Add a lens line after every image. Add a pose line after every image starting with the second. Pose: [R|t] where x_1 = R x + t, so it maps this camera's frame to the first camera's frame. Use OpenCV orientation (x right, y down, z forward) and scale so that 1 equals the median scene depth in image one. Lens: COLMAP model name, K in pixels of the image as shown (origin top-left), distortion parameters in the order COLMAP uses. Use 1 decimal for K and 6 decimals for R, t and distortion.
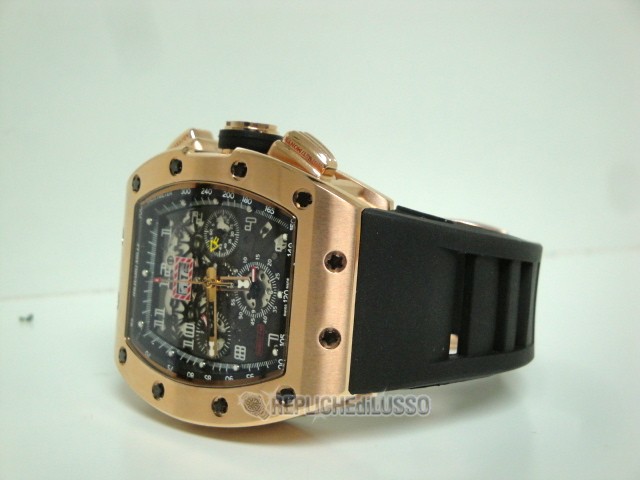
lens RADIAL K [[1043.0, 0, 320.0], [0, 1043.0, 240.0], [0, 0, 1]] dist [-0.057061, 0.010628]
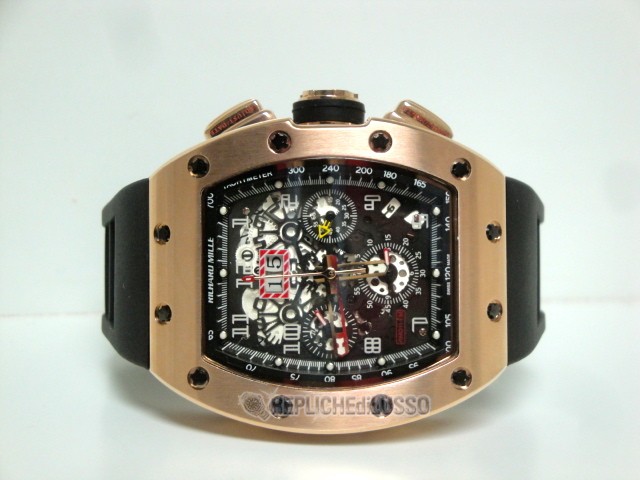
lens RADIAL K [[1043.0, 0, 320.0], [0, 1043.0, 240.0], [0, 0, 1]] dist [-0.057061, 0.010628]
pose [[0.761950, -0.073138, 0.643493, -0.665251], [0.087243, 0.996138, 0.009916, 0.004110], [-0.641733, 0.048585, 0.765388, 0.323701]]
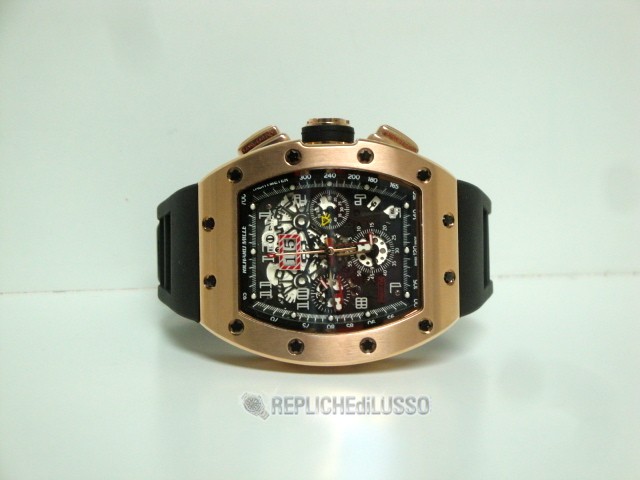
lens RADIAL K [[1043.0, 0, 320.0], [0, 1043.0, 240.0], [0, 0, 1]] dist [-0.057061, 0.010628]
pose [[0.760461, -0.084241, 0.643897, -0.884911], [0.096545, 0.995197, 0.016179, 0.007703], [-0.642167, 0.049861, 0.764941, 0.070526]]
